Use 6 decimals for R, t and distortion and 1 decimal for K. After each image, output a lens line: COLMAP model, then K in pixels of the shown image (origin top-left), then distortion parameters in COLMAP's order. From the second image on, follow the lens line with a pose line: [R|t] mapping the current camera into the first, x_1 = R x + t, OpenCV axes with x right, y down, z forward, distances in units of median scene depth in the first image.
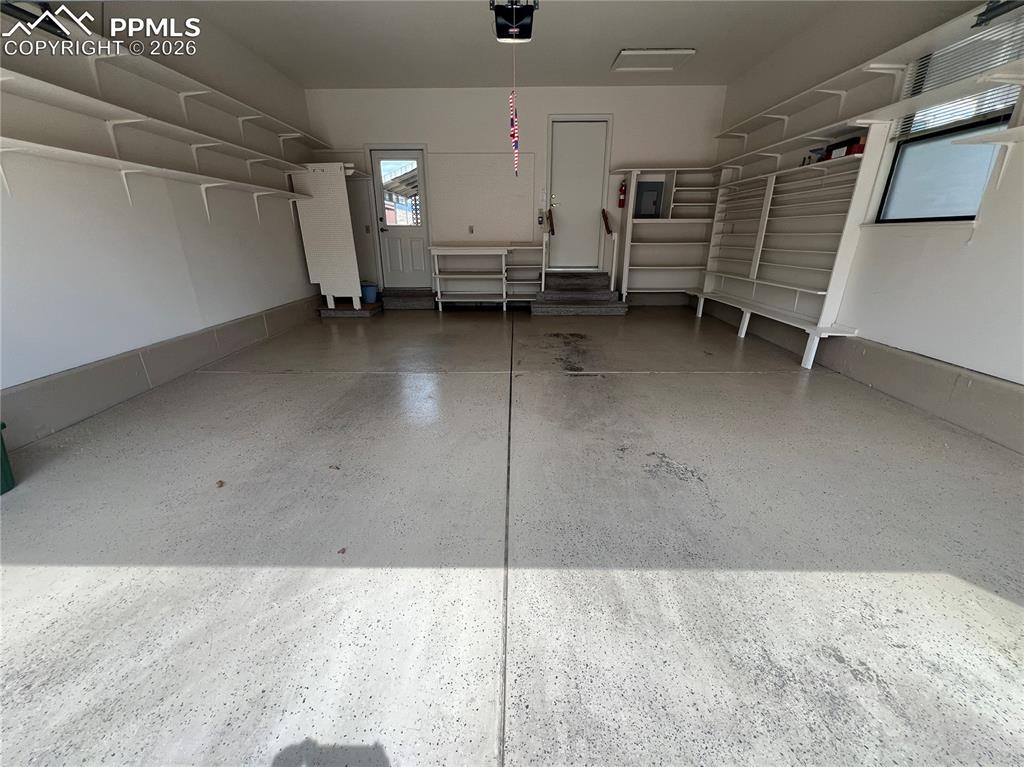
lens RADIAL K [[411.3, 0, 512.0], [0, 411.3, 383.5], [0, 0, 1]] dist [-0.001676, 0.000165]
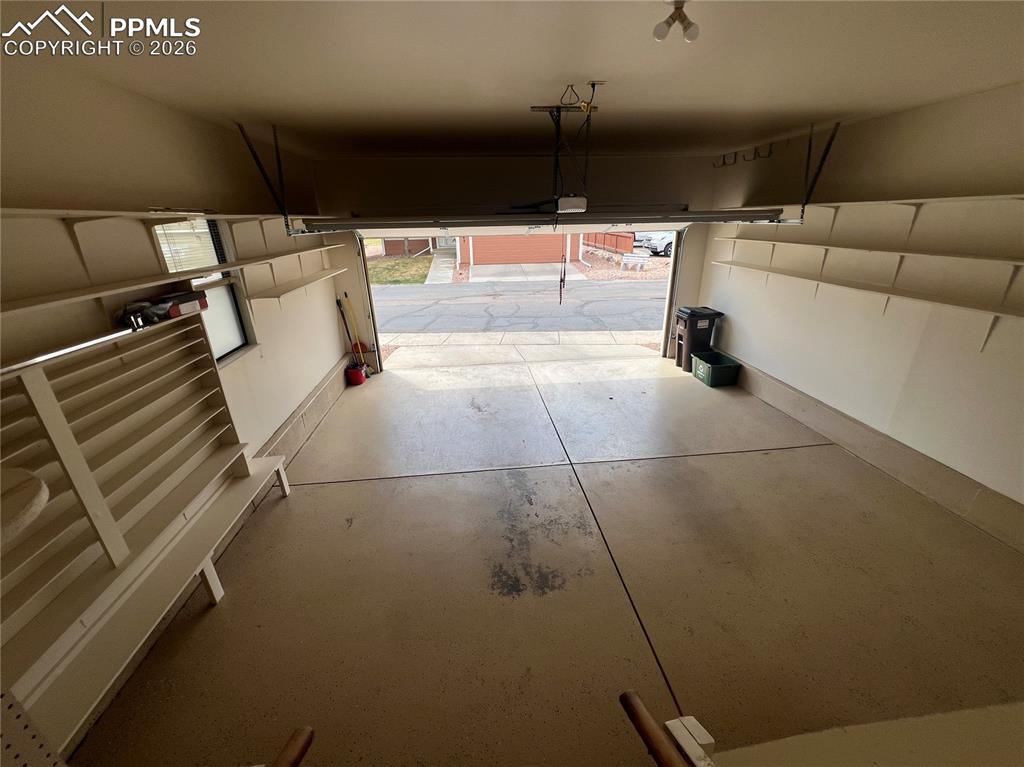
lens RADIAL K [[406.5, 0, 510.2], [0, 406.5, 382.0], [0, 0, 1]] dist [-0.001194, 0.000028]
pose [[-0.993658, 0.063622, -0.092715, 0.695124], [-0.014228, 0.746774, 0.664926, -2.579574], [0.111541, 0.662028, -0.741133, 4.559689]]
